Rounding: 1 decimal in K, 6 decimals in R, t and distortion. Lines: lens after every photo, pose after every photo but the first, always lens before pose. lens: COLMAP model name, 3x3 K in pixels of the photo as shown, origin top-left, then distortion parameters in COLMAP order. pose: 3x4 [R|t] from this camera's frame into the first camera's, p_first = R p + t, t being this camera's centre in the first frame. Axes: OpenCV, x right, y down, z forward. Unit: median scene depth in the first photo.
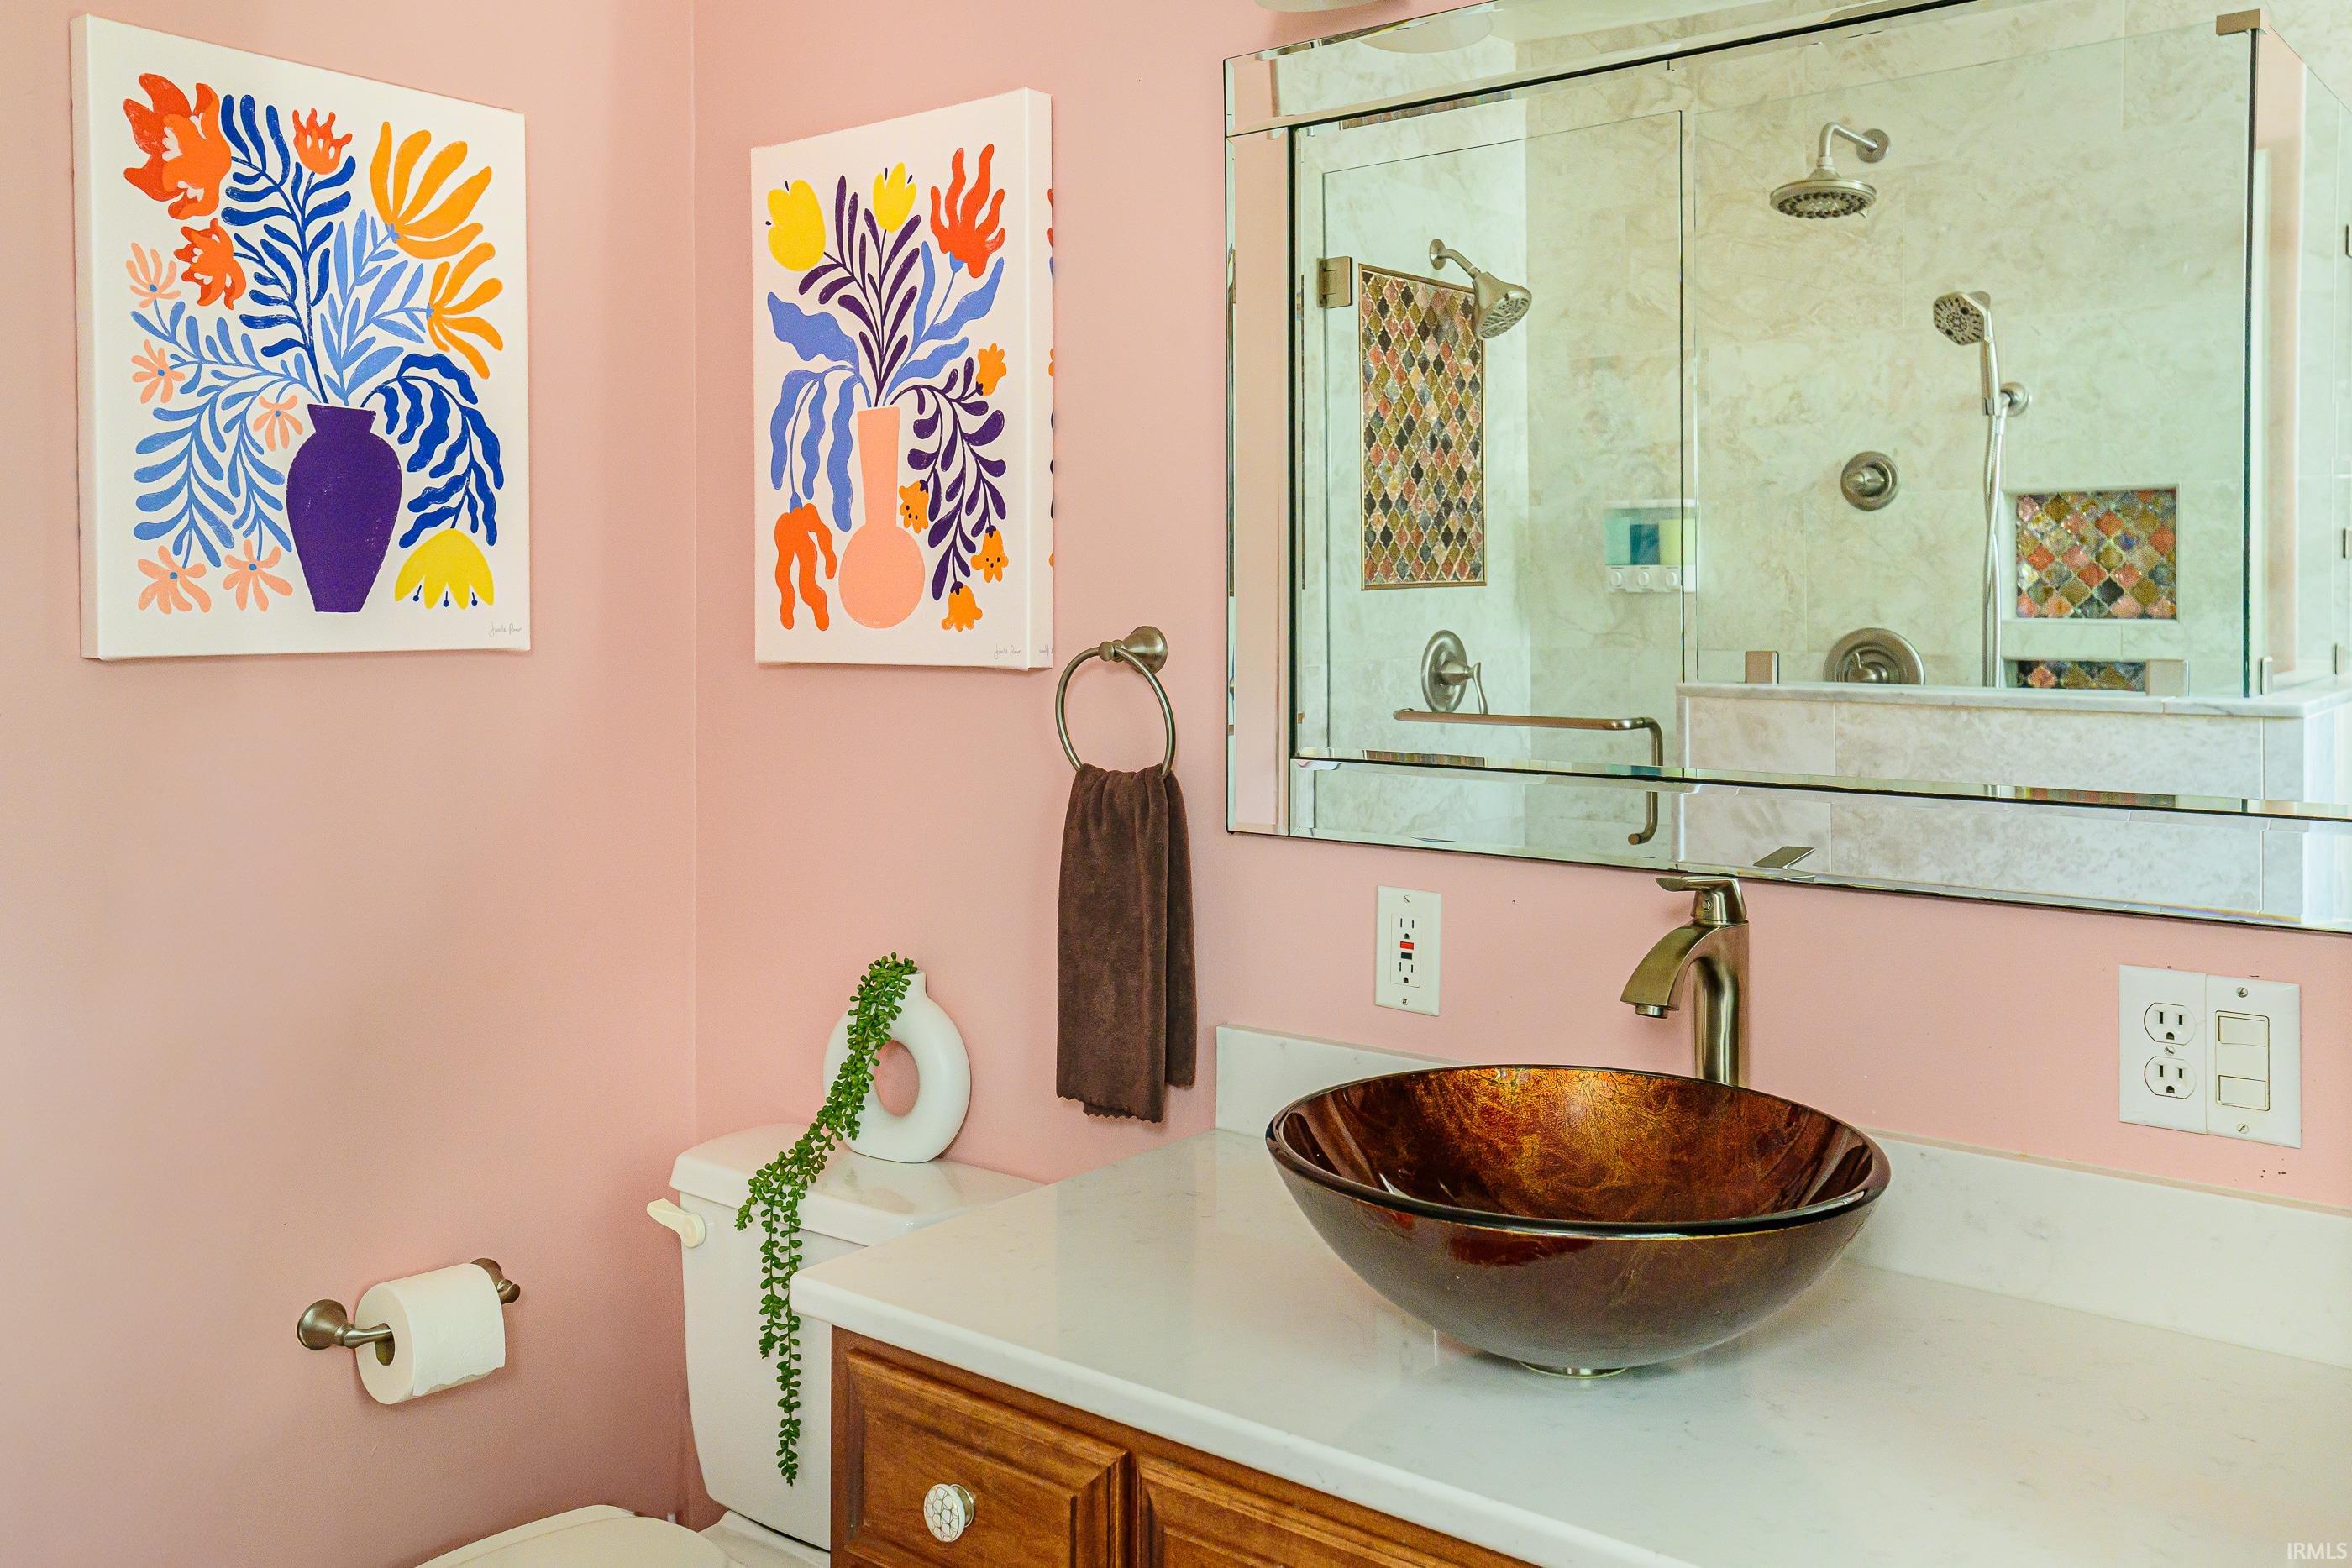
lens RADIAL K [[2026.7, 0, 1087.2], [0, 2026.7, 696.9], [0, 0, 1]] dist [0.002524, 0.071490]
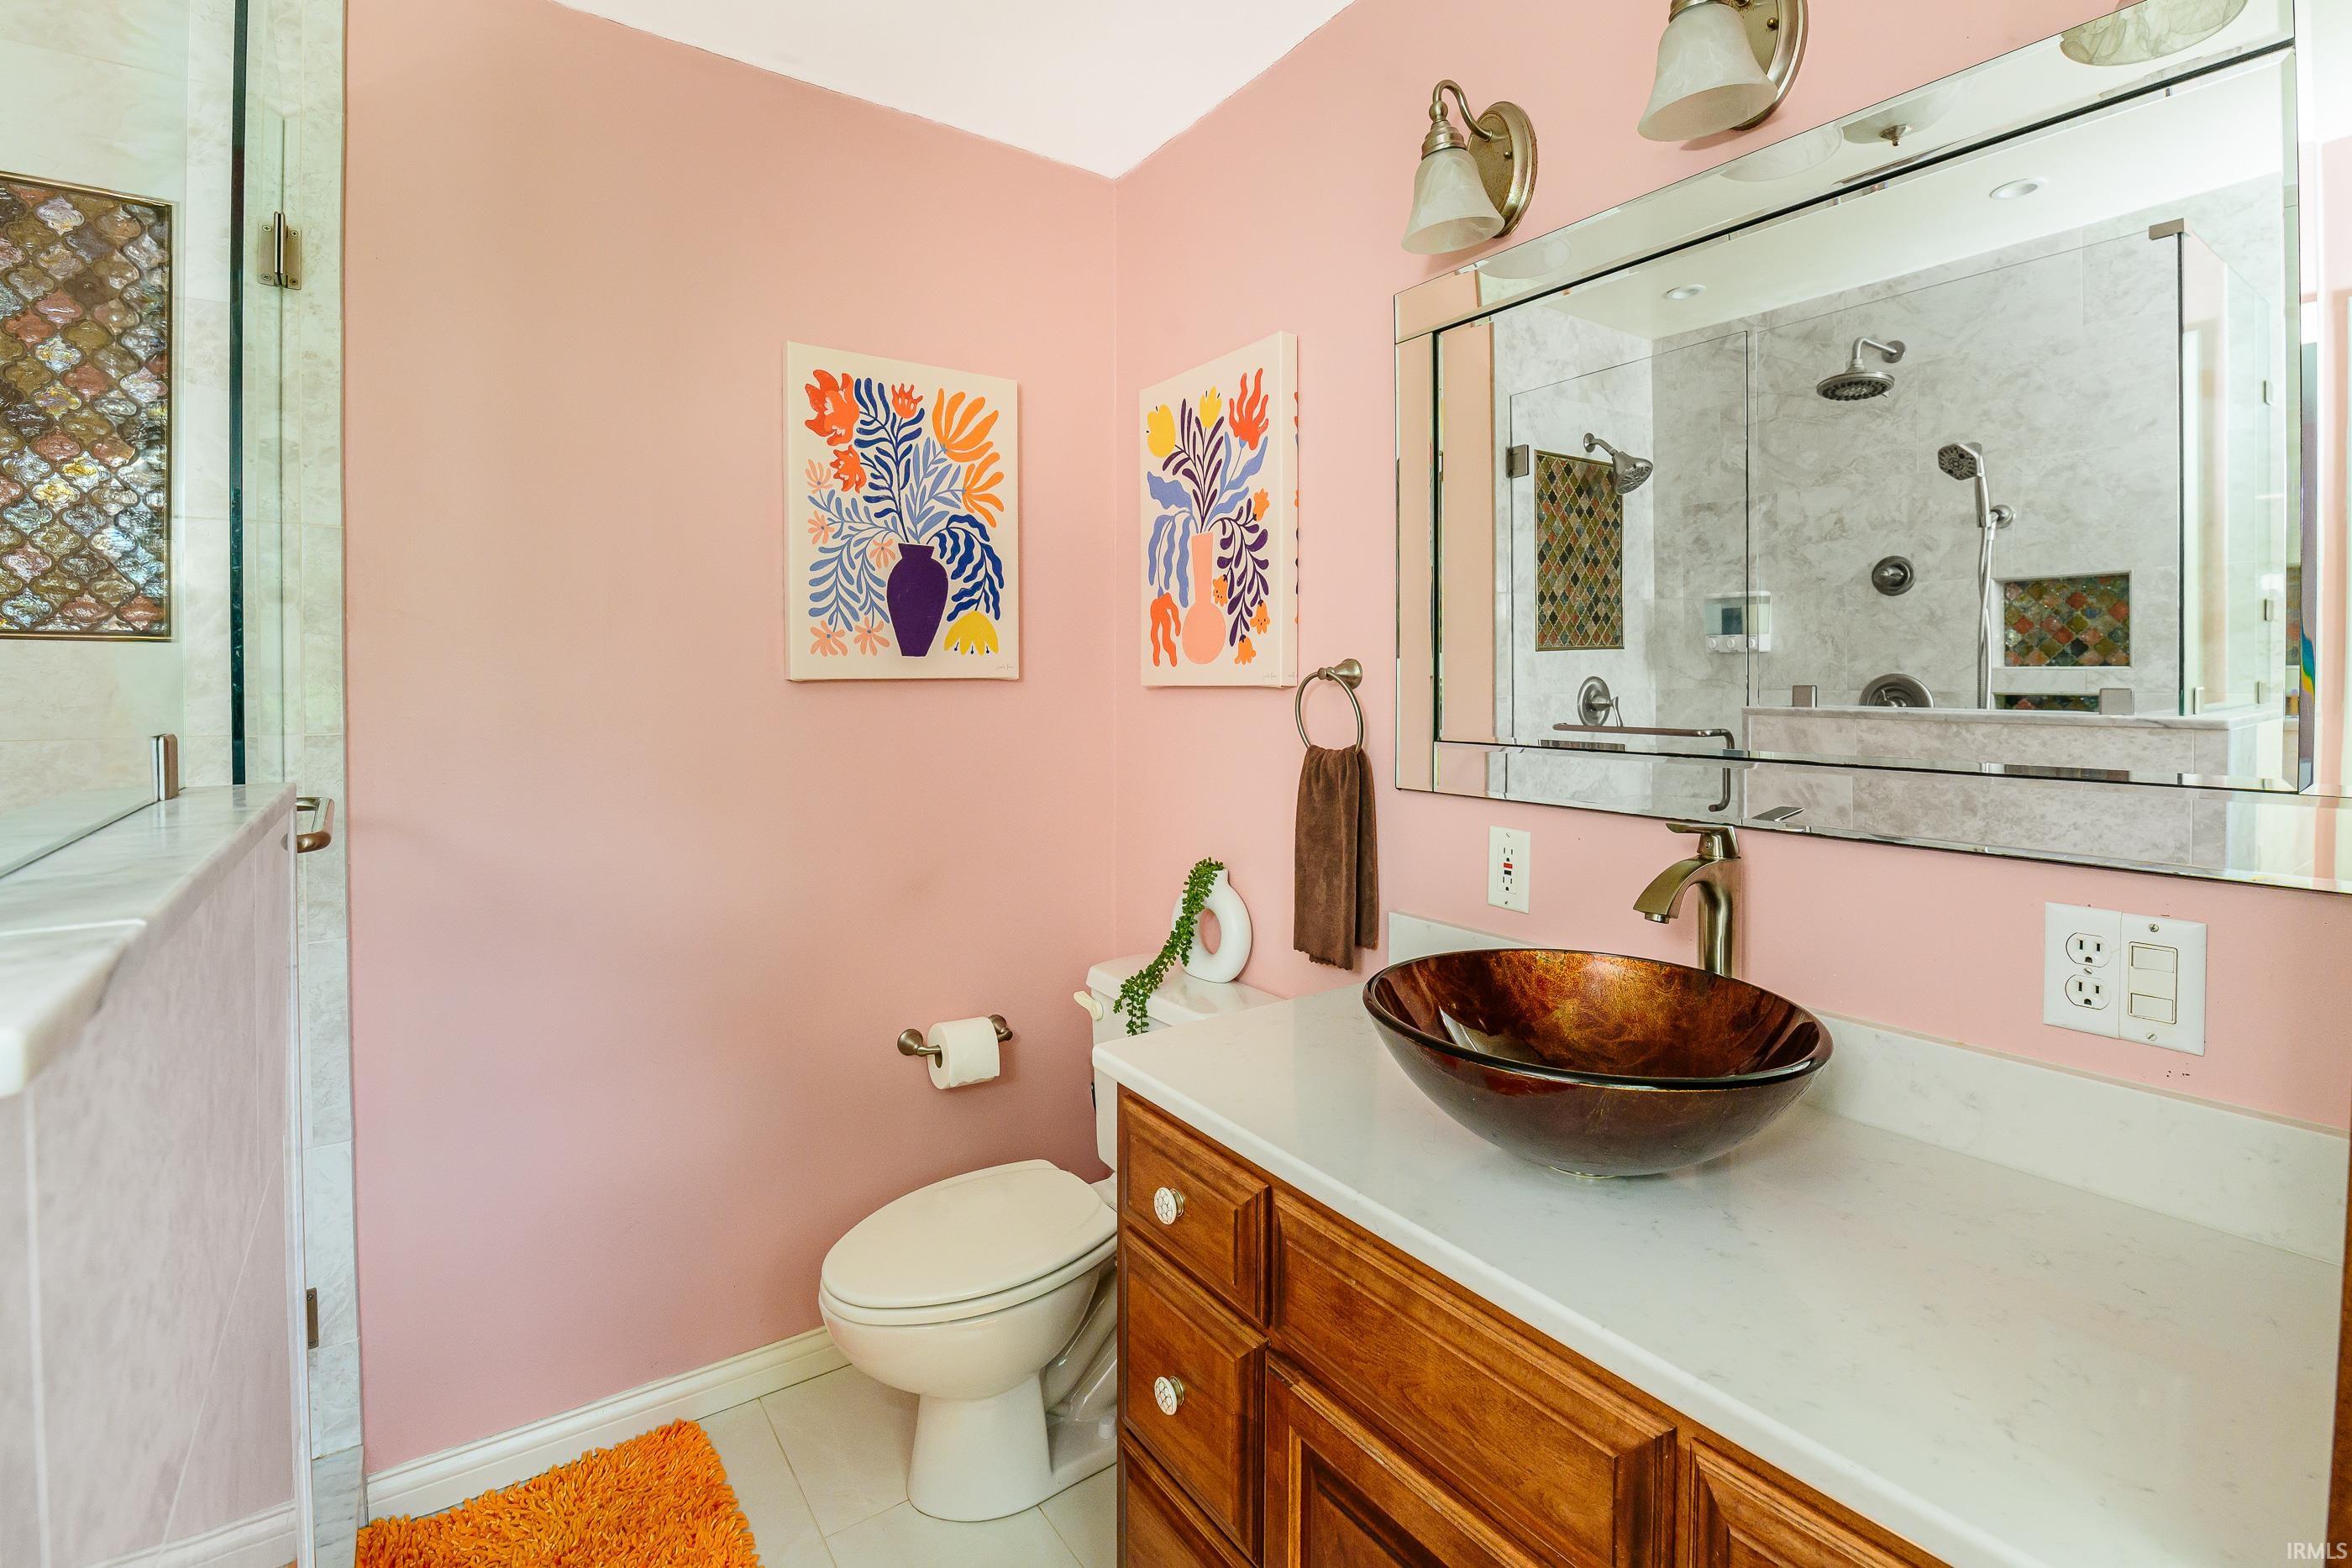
lens RADIAL K [[1071.6, 0, 1117.0], [0, 1071.6, 720.6], [0, 0, 1]] dist [-0.015557, -0.004241]
pose [[0.959092, 0.013009, -0.282795, 0.083148], [-0.015131, 0.999871, -0.005321, 0.018949], [0.282689, 0.009383, 0.959166, 0.124942]]
